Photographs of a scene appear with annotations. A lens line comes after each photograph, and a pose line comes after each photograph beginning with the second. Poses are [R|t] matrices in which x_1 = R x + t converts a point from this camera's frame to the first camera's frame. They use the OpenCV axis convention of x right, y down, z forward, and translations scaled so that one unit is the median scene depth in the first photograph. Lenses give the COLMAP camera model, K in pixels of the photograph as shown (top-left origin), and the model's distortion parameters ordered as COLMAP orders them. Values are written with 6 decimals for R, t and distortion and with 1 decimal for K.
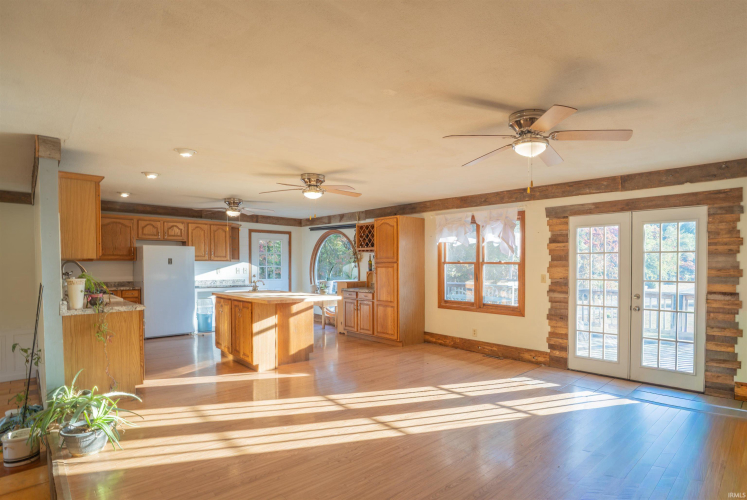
lens RADIAL K [[347.6, 0, 375.6], [0, 347.6, 271.9], [0, 0, 1]] dist [-0.034565, 0.004052]
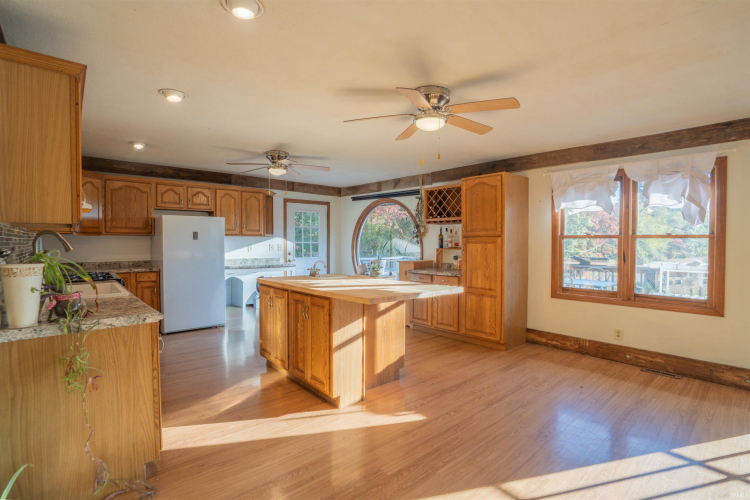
lens RADIAL K [[349.0, 0, 371.5], [0, 349.0, 248.1], [0, 0, 1]] dist [-0.034565, 0.004052]
pose [[0.998475, -0.000221, -0.055207, -0.164619], [0.000131, 0.999999, -0.001632, -0.000879], [0.055207, 0.001623, 0.998474, 0.249541]]
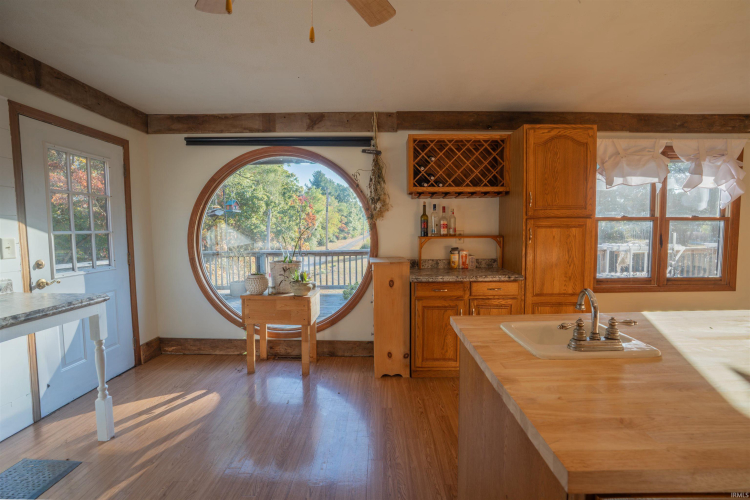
lens RADIAL K [[349.0, 0, 374.6], [0, 349.0, 248.9], [0, 0, 1]] dist [-0.034565, 0.004052]
pose [[0.704207, -0.053927, 0.707944, -0.506769], [0.024962, 0.998375, 0.051220, -0.013419], [-0.709556, -0.018398, 0.704409, 0.840045]]
